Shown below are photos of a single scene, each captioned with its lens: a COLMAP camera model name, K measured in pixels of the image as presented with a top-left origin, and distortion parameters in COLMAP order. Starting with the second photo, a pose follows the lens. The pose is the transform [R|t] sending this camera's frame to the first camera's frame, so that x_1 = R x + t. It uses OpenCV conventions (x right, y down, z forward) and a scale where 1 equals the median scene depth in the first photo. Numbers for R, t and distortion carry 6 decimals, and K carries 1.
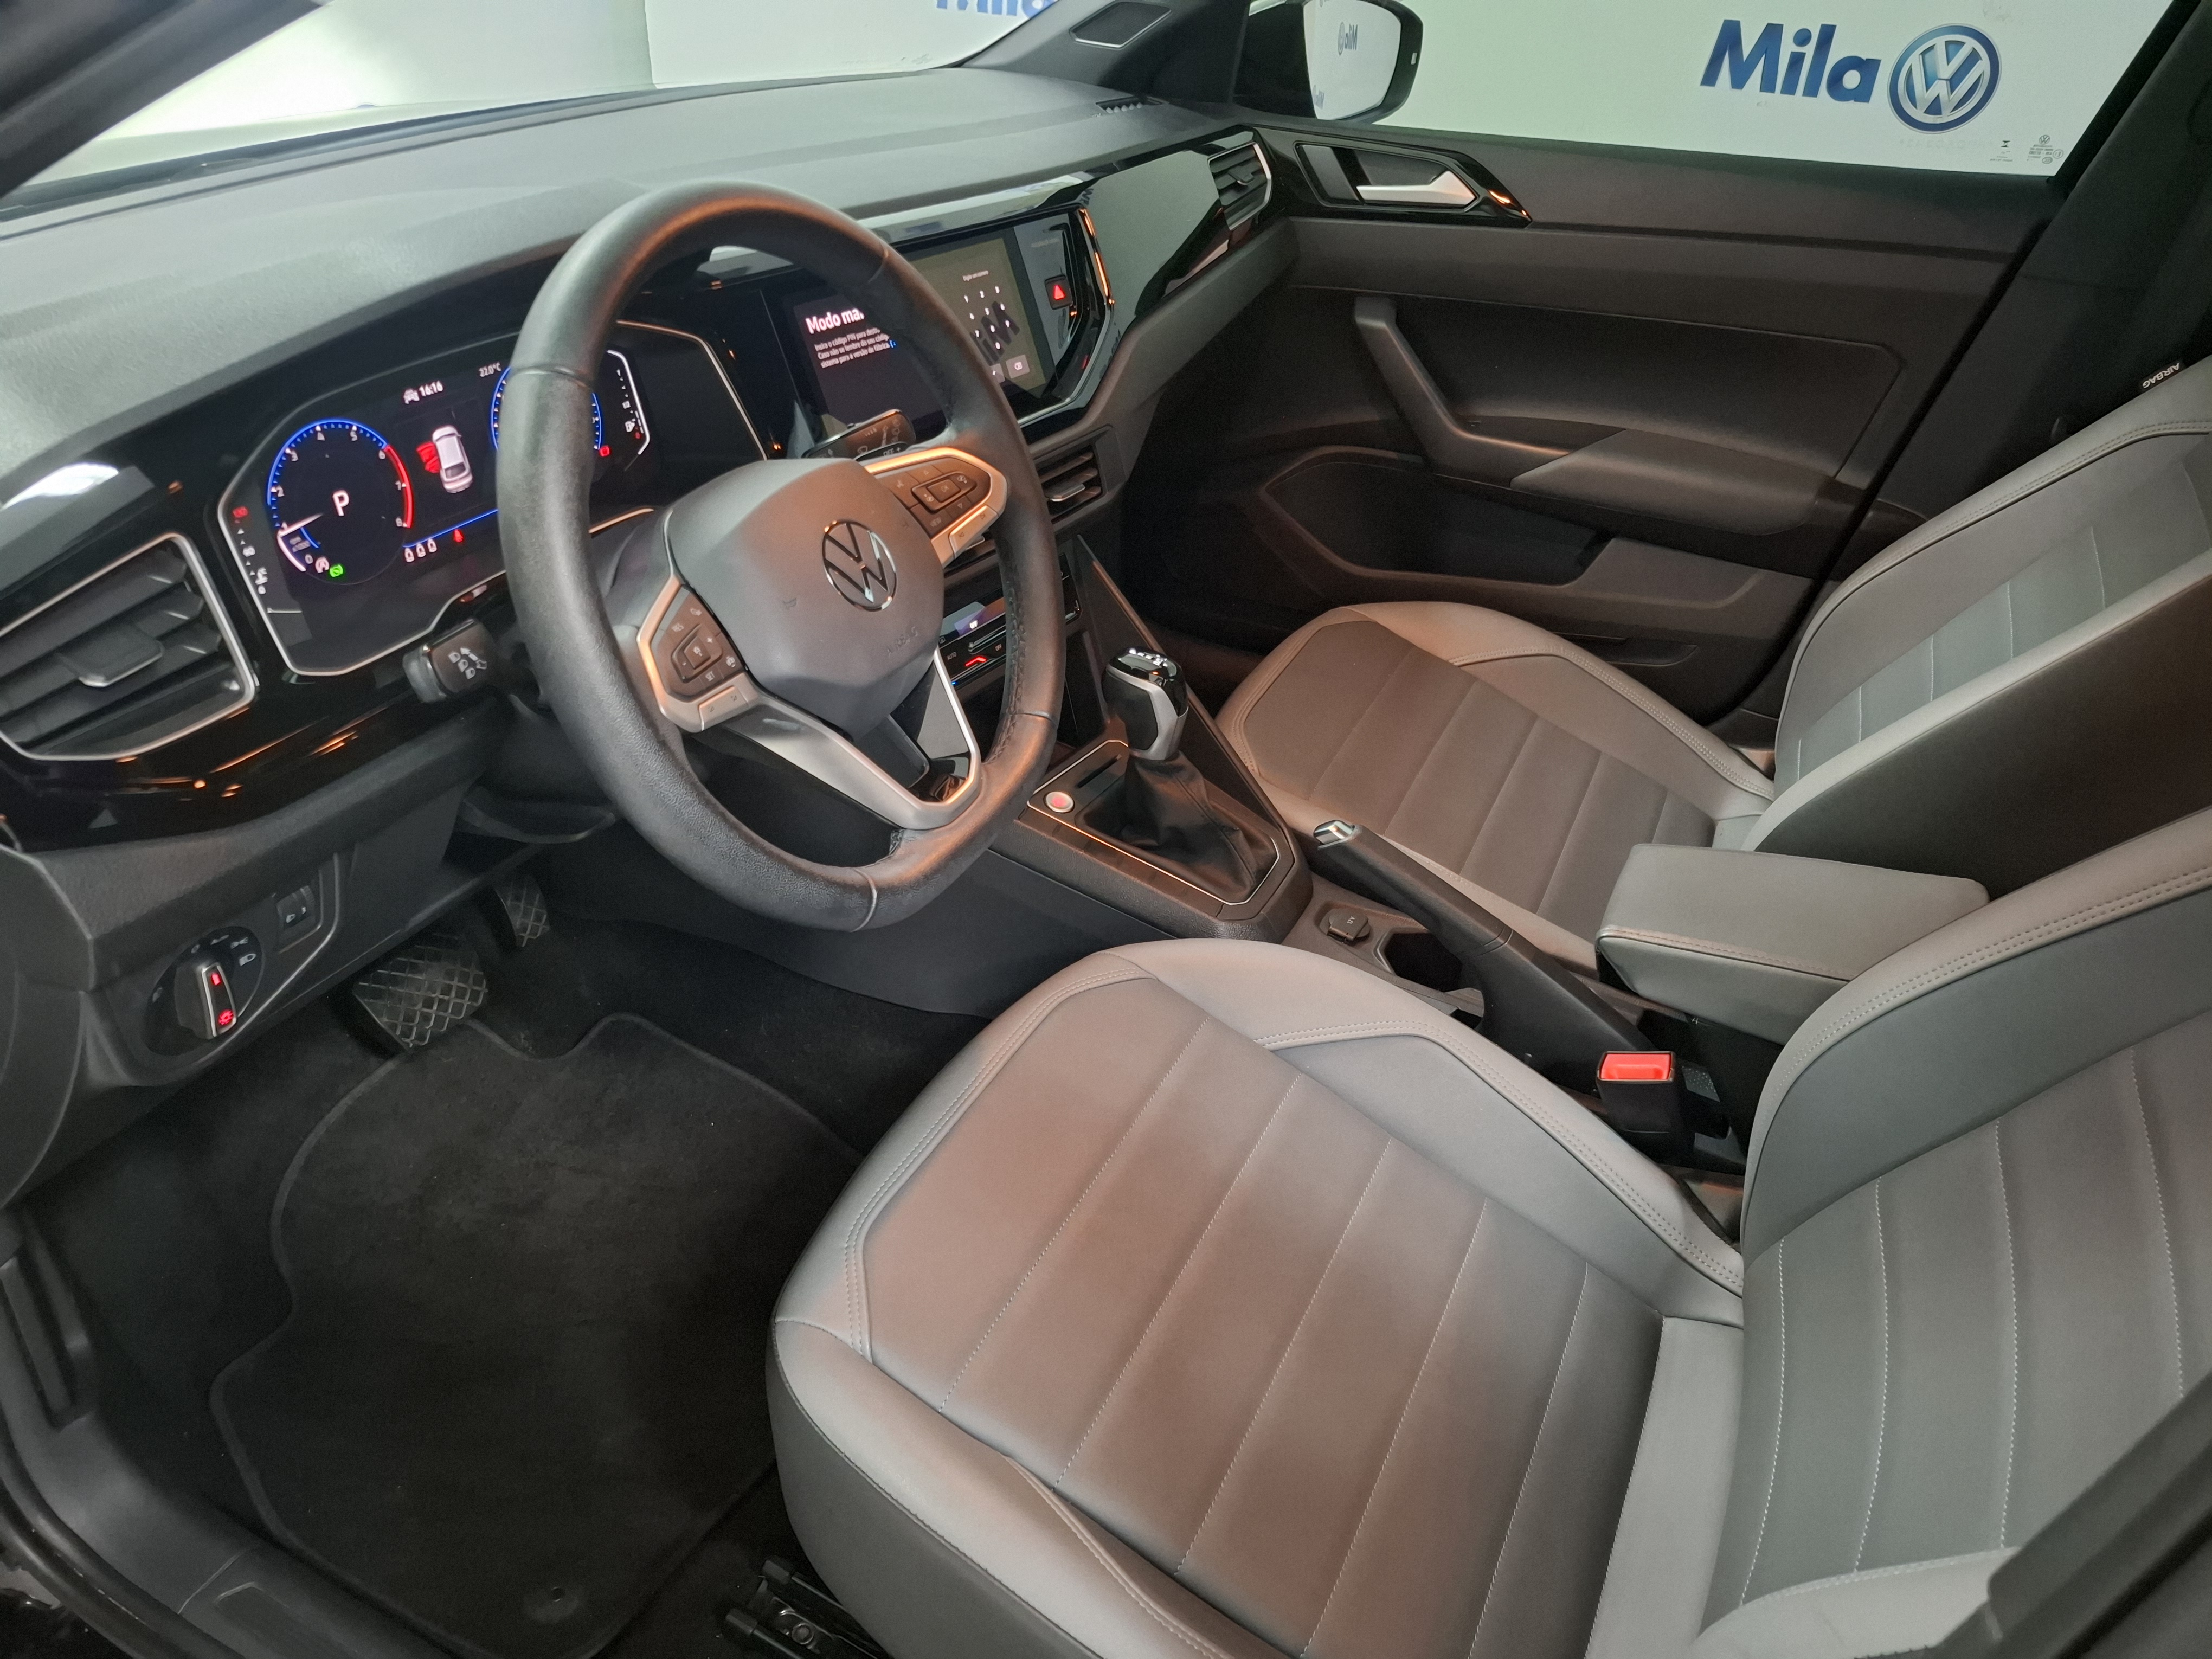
lens RADIAL K [[1519.8, 0, 1107.4], [0, 1519.8, 843.9], [0, 0, 1]] dist [0.051568, -0.014481]
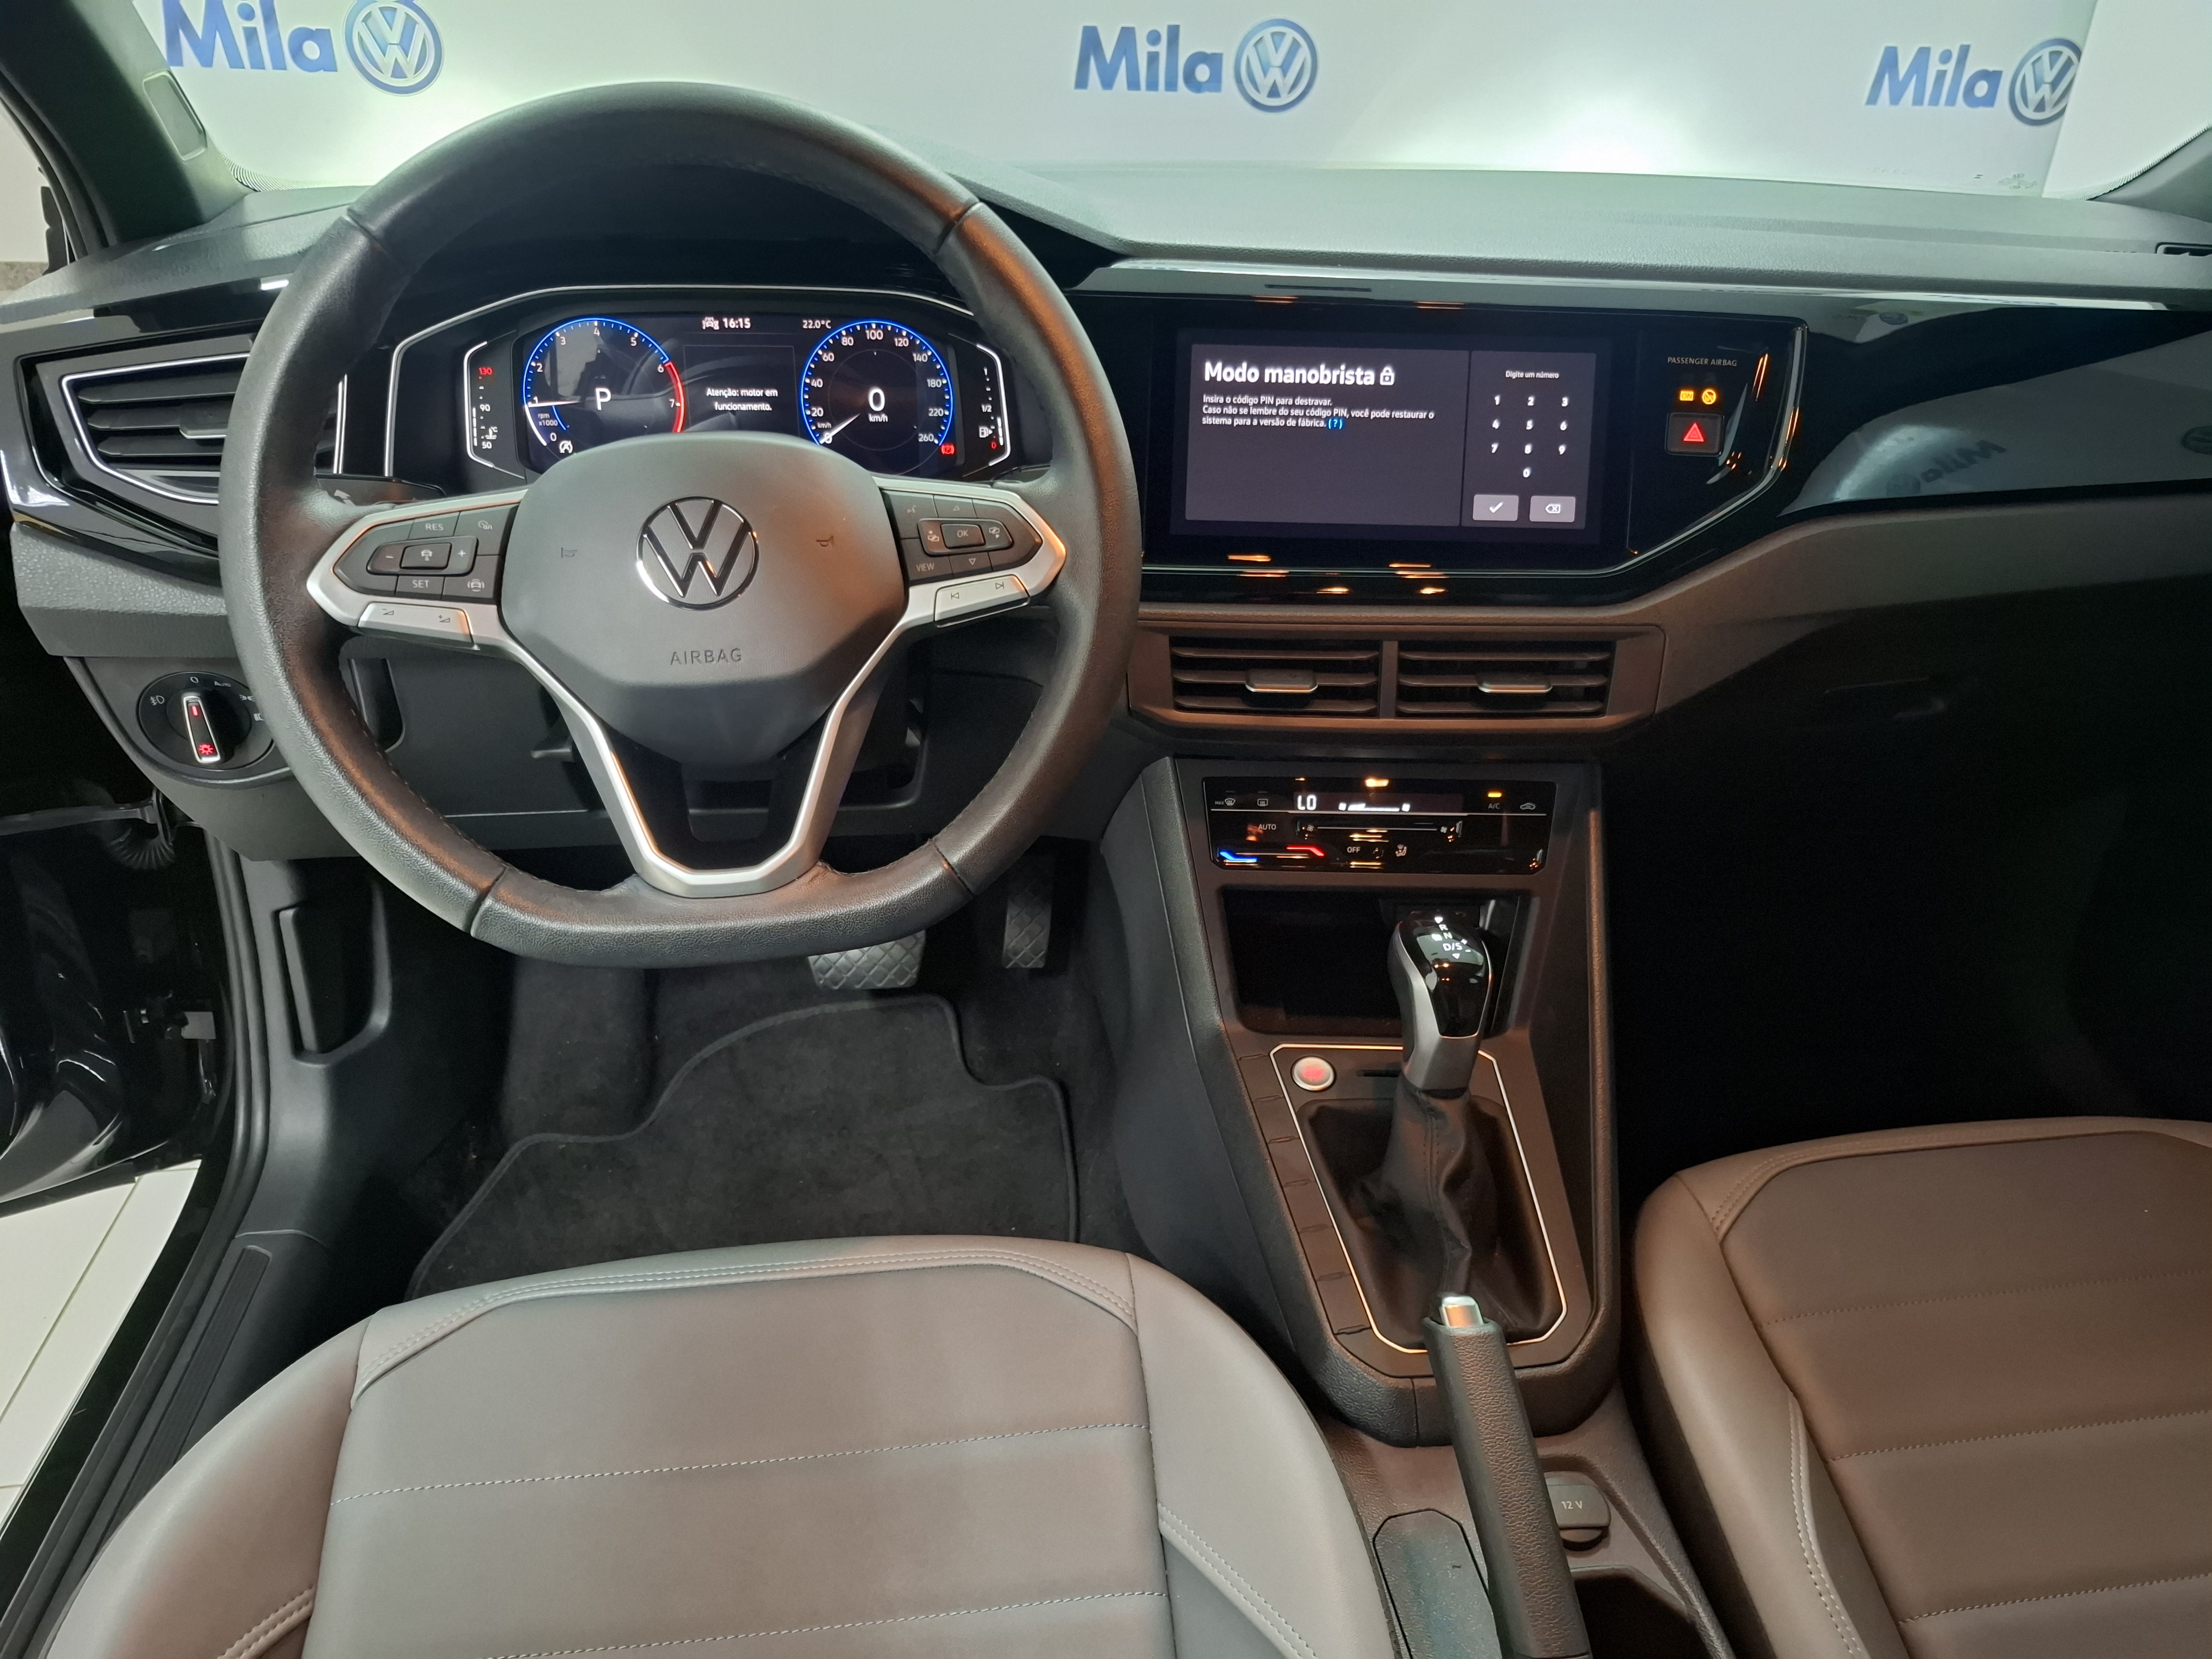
lens RADIAL K [[1519.8, 0, 1093.1], [0, 1519.8, 862.4], [0, 0, 1]] dist [0.051568, -0.014481]
pose [[0.547239, 0.387442, -0.741901, 0.555911], [-0.468417, 0.876361, 0.112148, -0.205014], [0.693624, 0.286148, 0.661064, 0.591020]]
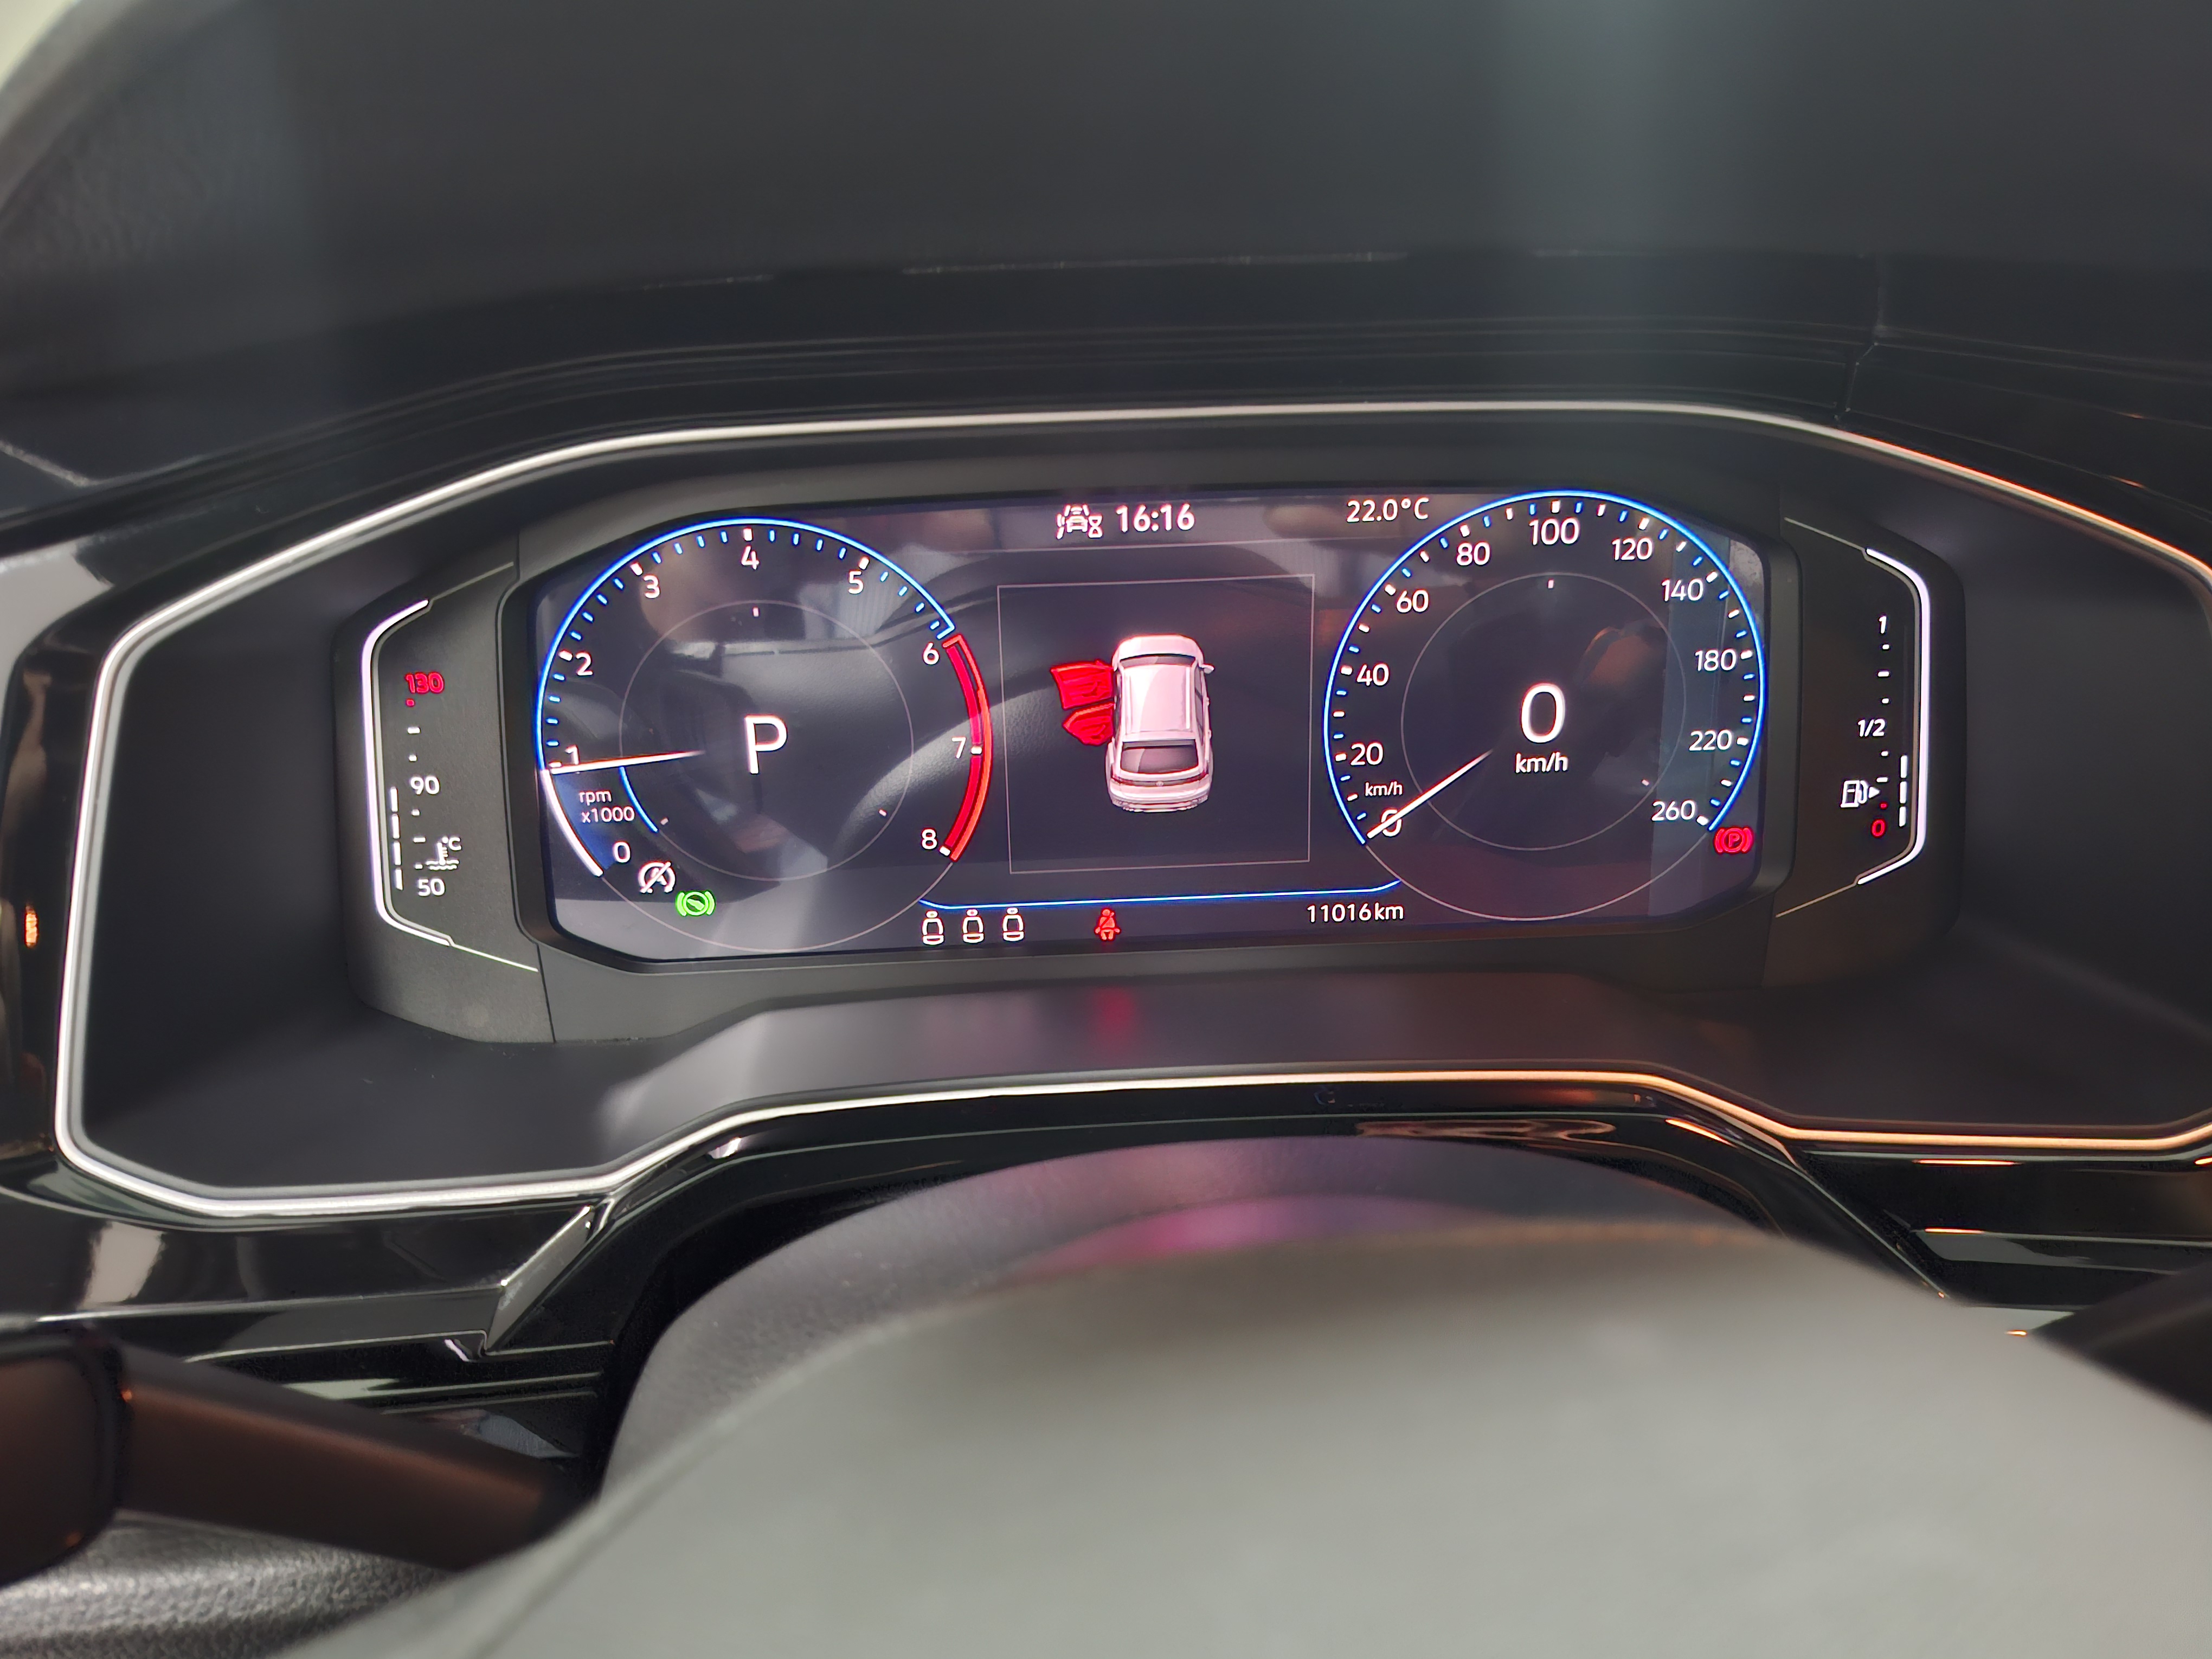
lens RADIAL K [[1519.8, 0, 1109.8], [0, 1519.8, 827.7], [0, 0, 1]] dist [0.051568, -0.014481]
pose [[0.478827, 0.304926, -0.823252, -0.146092], [-0.452945, 0.889102, 0.065870, -0.248555], [0.752041, 0.341348, 0.563841, 0.813871]]
